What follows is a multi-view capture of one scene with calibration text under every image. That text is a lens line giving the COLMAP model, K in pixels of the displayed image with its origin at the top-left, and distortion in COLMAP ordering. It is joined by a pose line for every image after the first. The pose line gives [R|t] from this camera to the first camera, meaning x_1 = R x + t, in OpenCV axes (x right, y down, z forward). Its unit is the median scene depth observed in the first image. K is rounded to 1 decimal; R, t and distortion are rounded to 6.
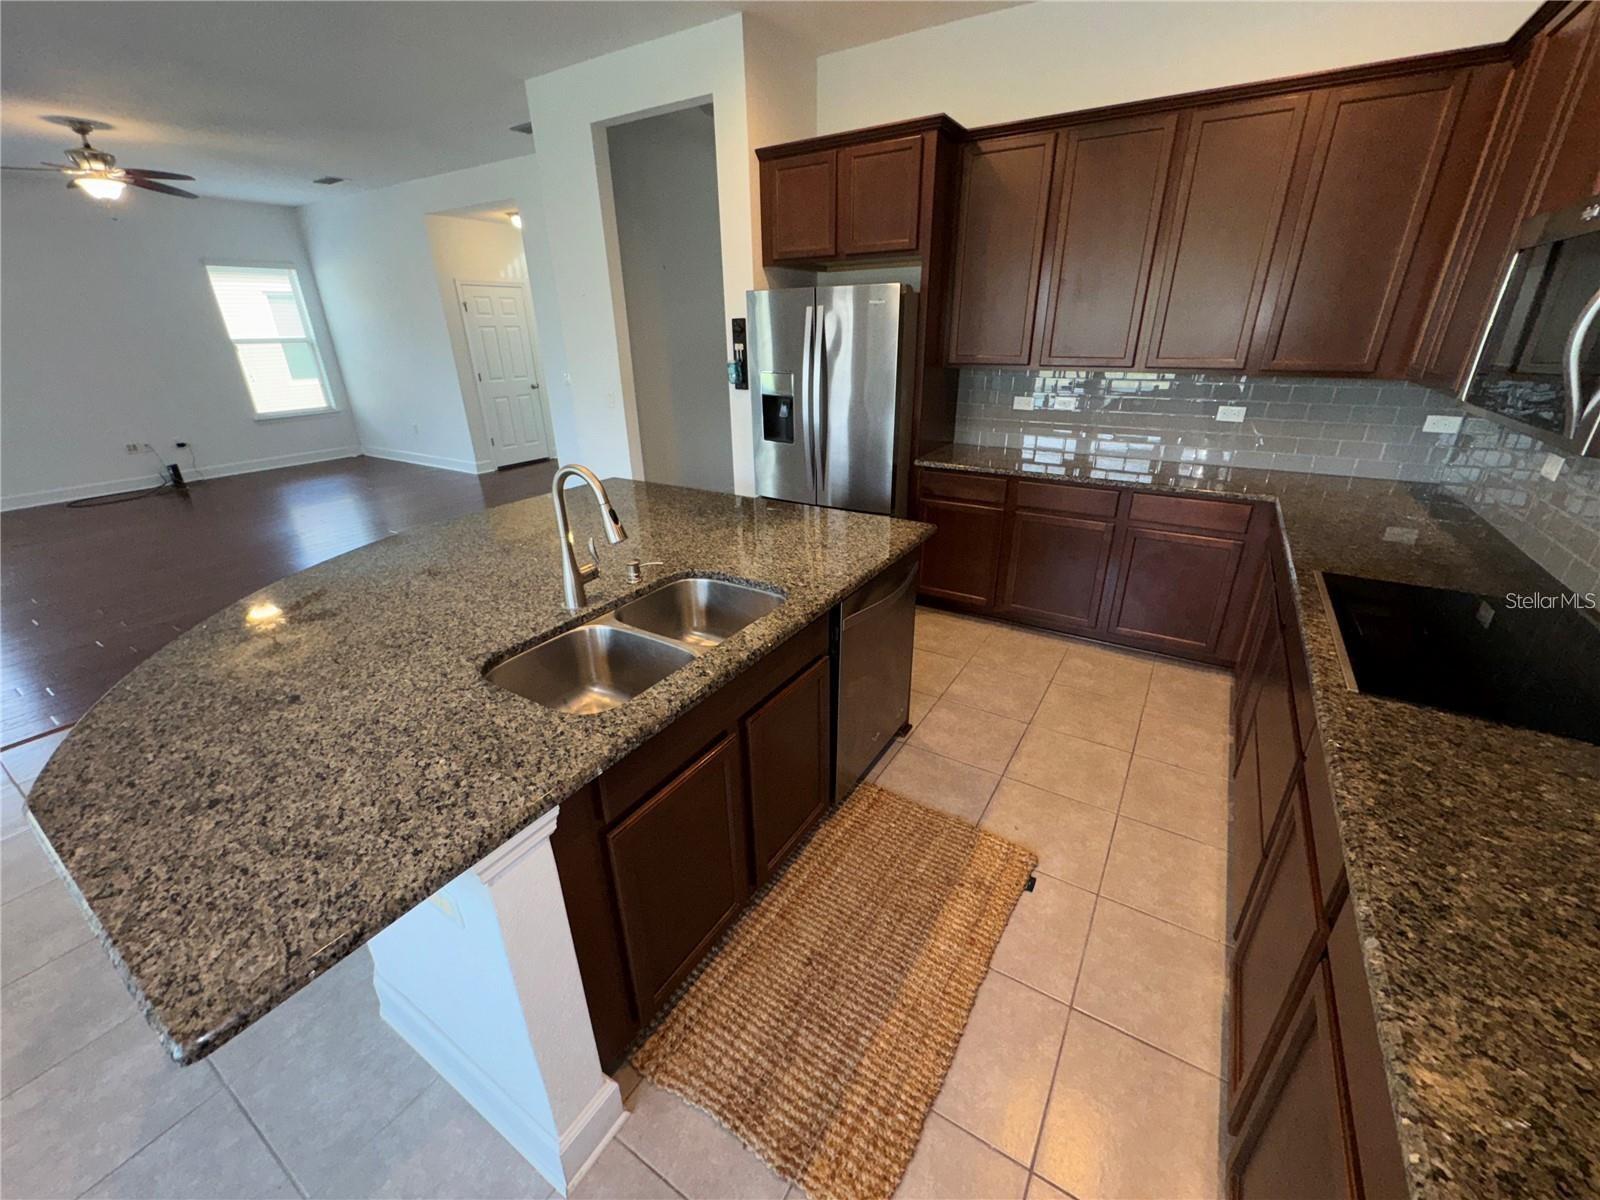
lens RADIAL K [[640.1, 0, 801.7], [0, 640.1, 603.4], [0, 0, 1]] dist [-0.004494, 0.000013]
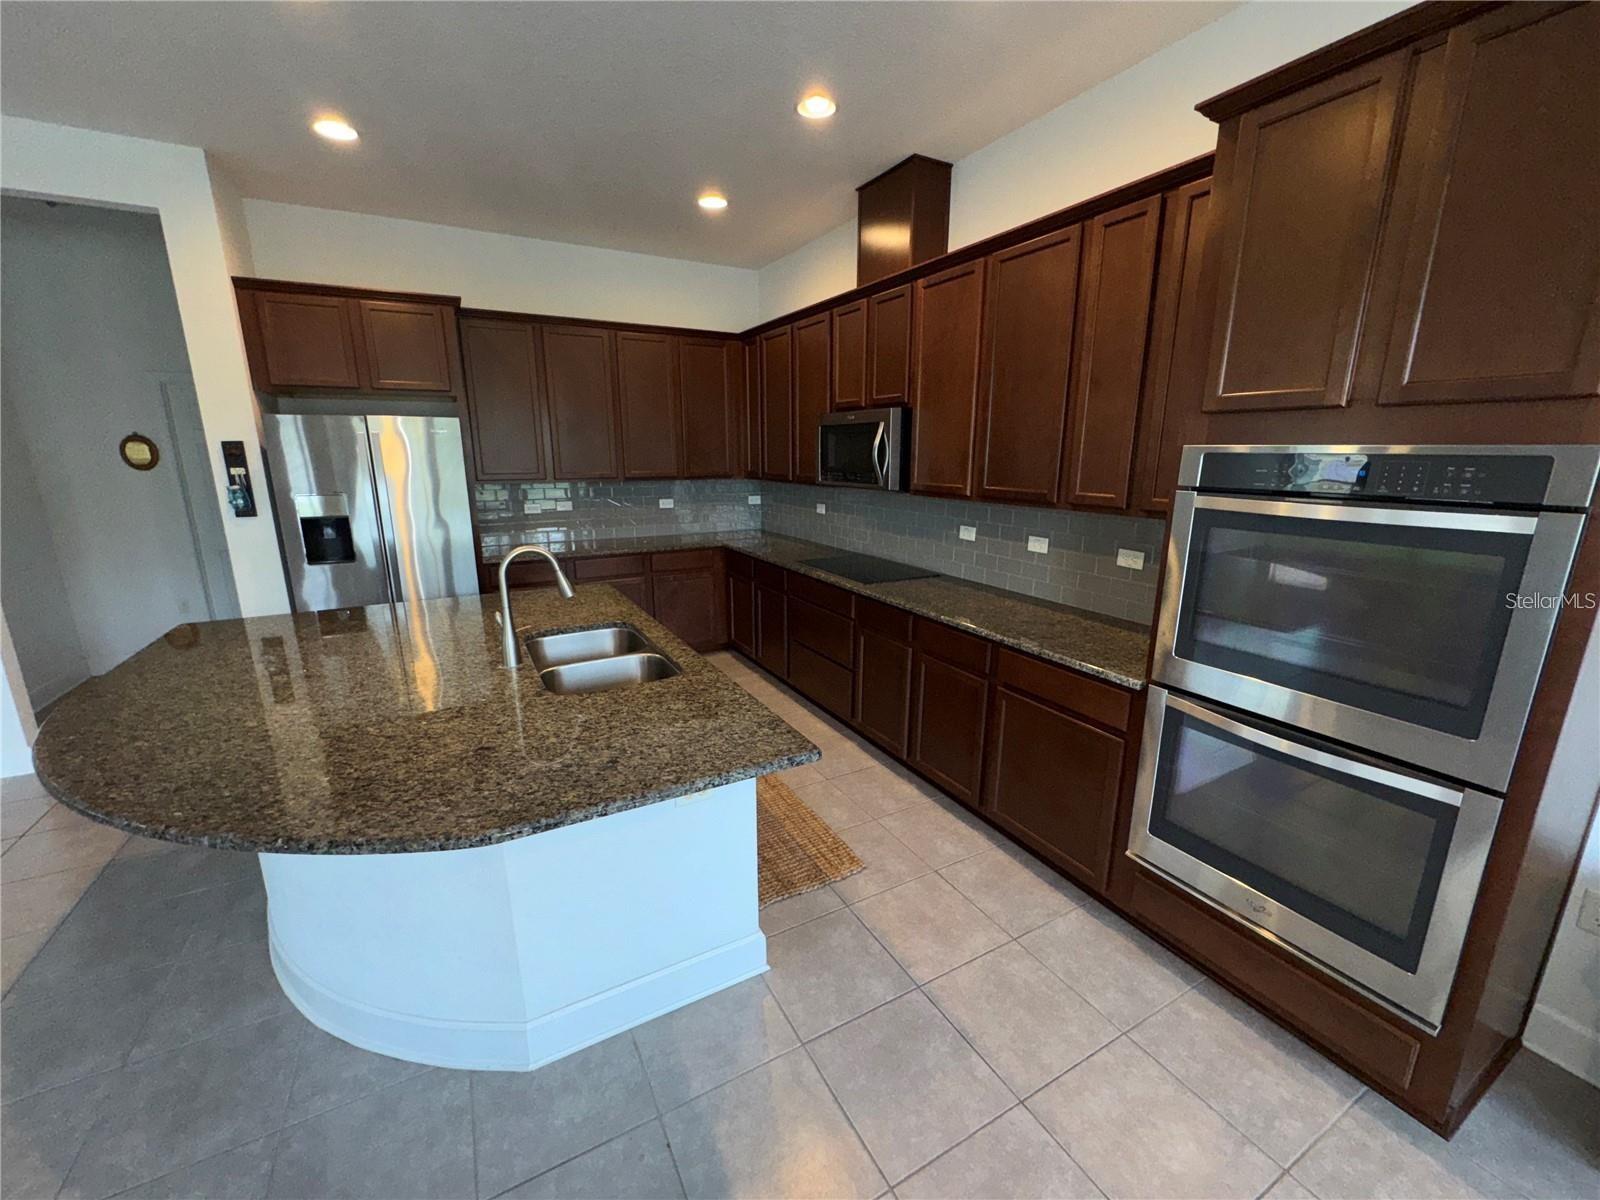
lens RADIAL K [[640.1, 0, 804.2], [0, 640.1, 598.0], [0, 0, 1]] dist [-0.004494, 0.000013]
pose [[0.488068, -0.190586, 0.851743, -0.508008], [0.344570, 0.938676, 0.012592, 0.027312], [-0.801911, 0.287339, 0.523809, -0.052912]]
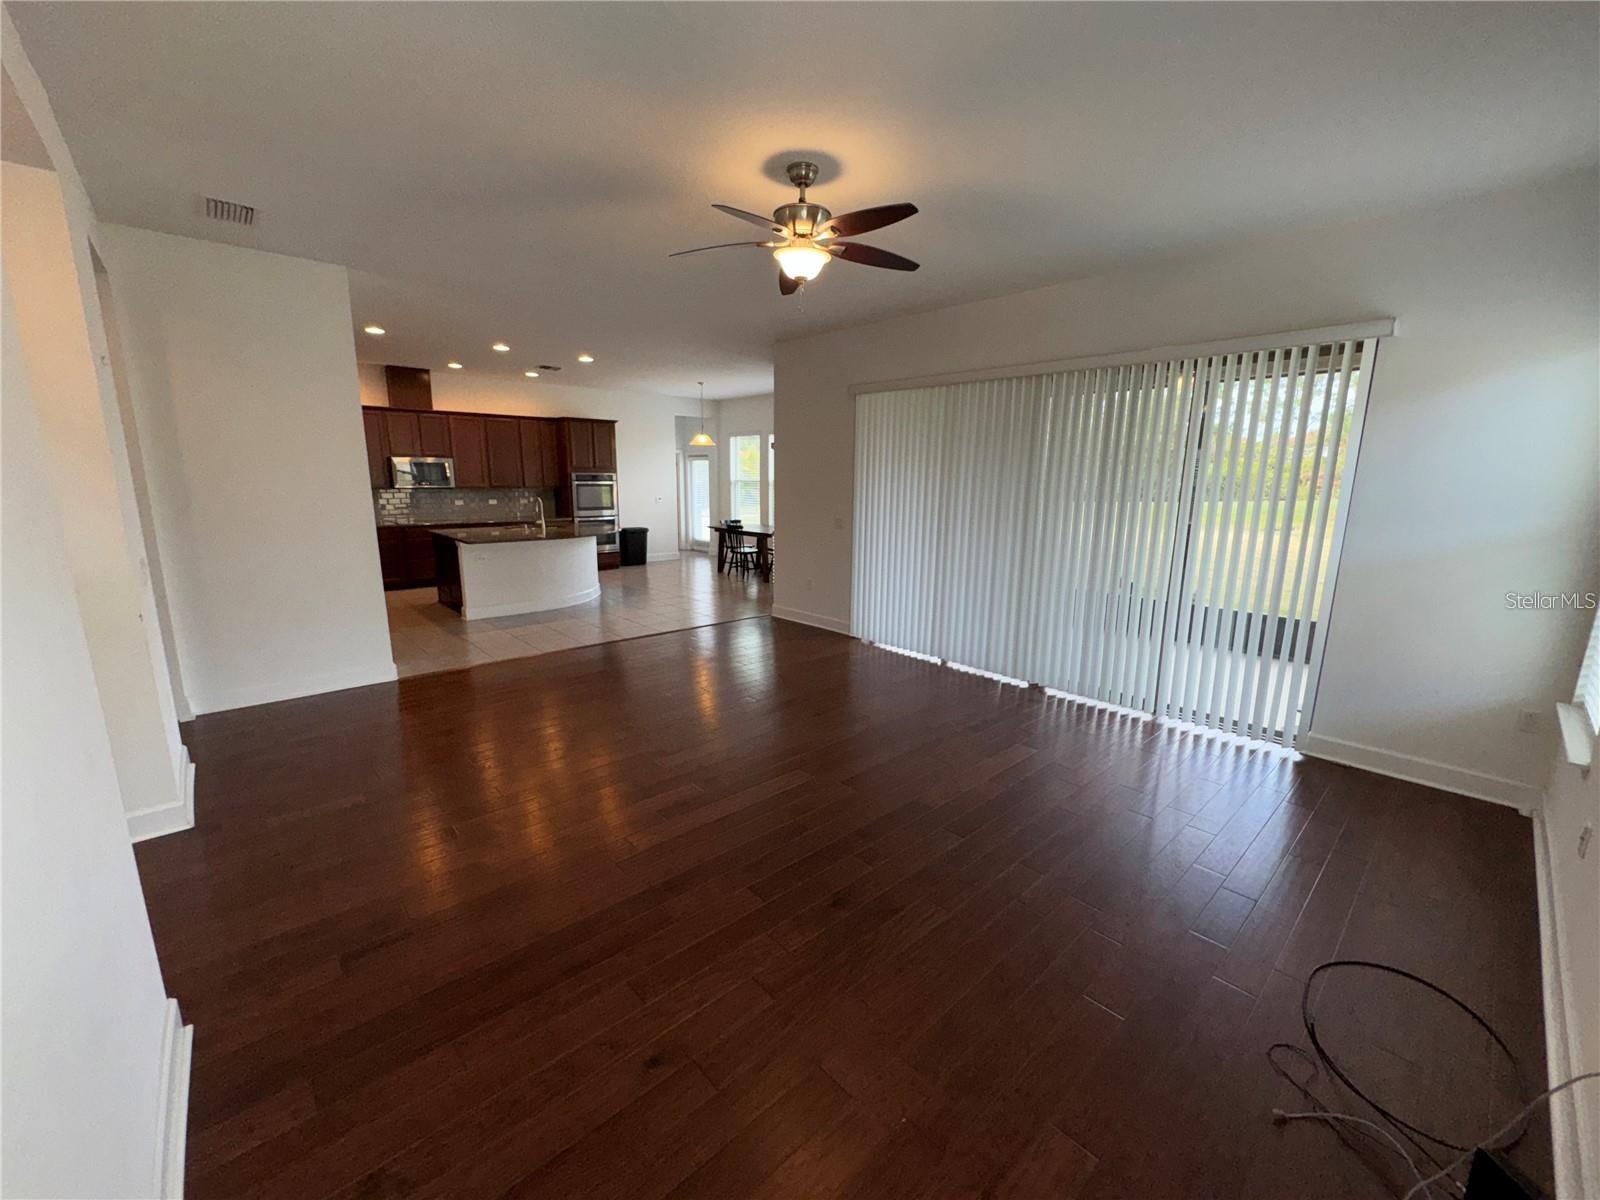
lens RADIAL K [[640.1, 0, 810.3], [0, 640.1, 604.3], [0, 0, 1]] dist [-0.004494, 0.000013]
pose [[-0.963173, -0.039676, 0.265938, -1.689750], [0.115347, 0.832453, 0.541956, -0.874308], [-0.242884, 0.552673, -0.797220, 2.183696]]
